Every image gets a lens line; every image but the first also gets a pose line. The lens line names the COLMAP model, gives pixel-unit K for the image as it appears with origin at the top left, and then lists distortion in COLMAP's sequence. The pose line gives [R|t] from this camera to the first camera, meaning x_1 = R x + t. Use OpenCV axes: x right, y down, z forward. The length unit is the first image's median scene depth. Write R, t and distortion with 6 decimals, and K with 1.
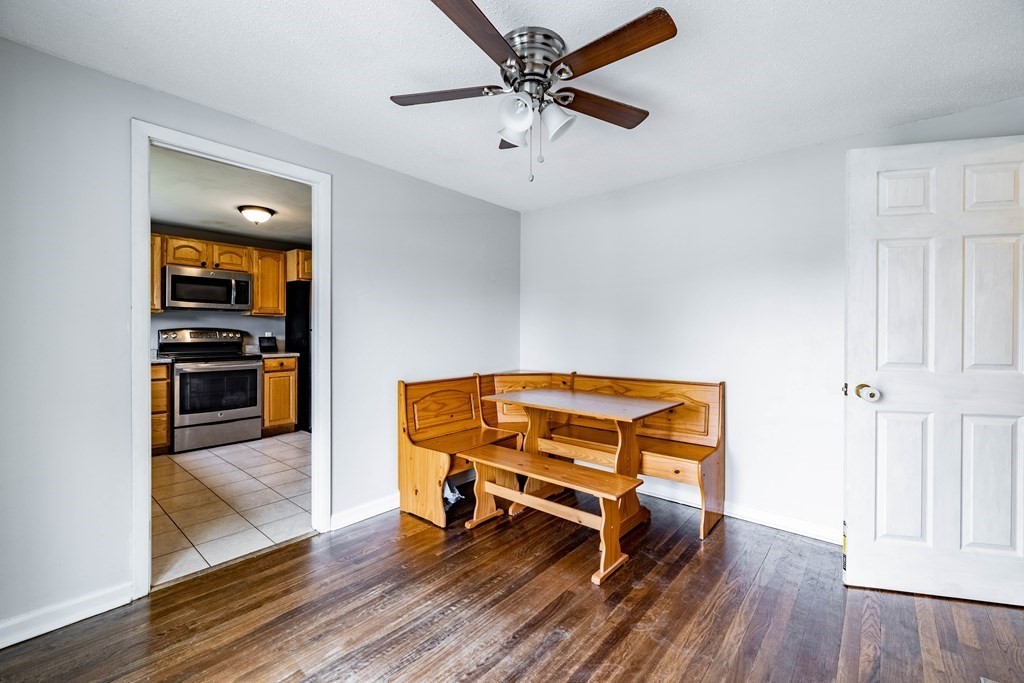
lens RADIAL K [[435.1, 0, 488.4], [0, 435.1, 333.3], [0, 0, 1]] dist [-0.009366, 0.000448]
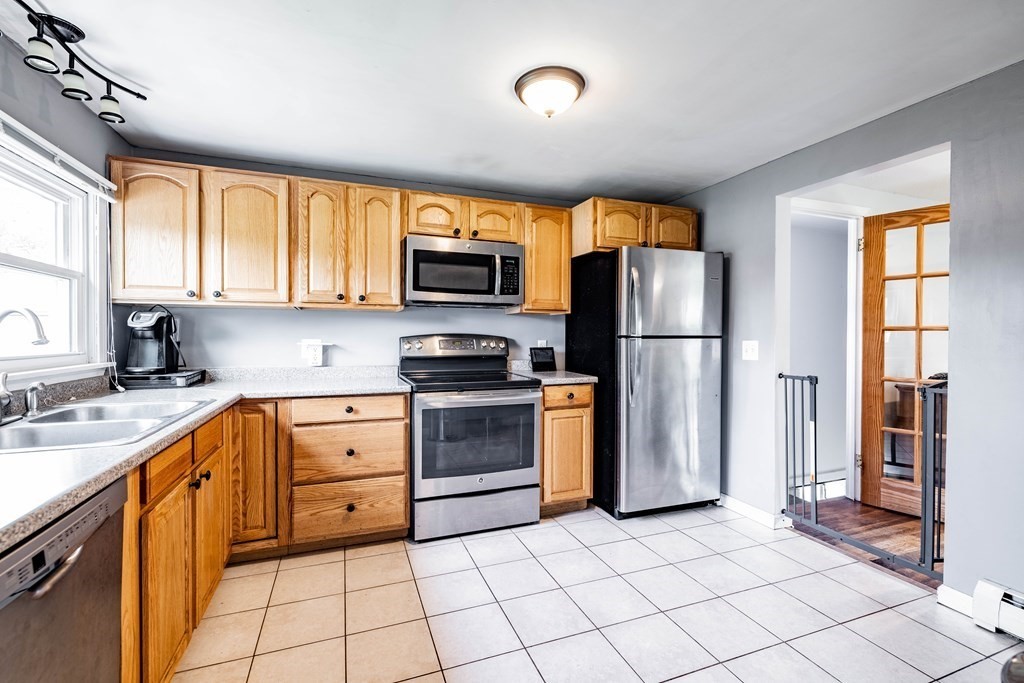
lens RADIAL K [[435.1, 0, 503.7], [0, 435.1, 338.1], [0, 0, 1]] dist [-0.009366, 0.000448]
pose [[0.886600, 0.000905, -0.462536, -0.308760], [-0.001593, 0.999998, -0.001096, -0.005502], [0.462534, 0.001709, 0.886600, 0.478127]]
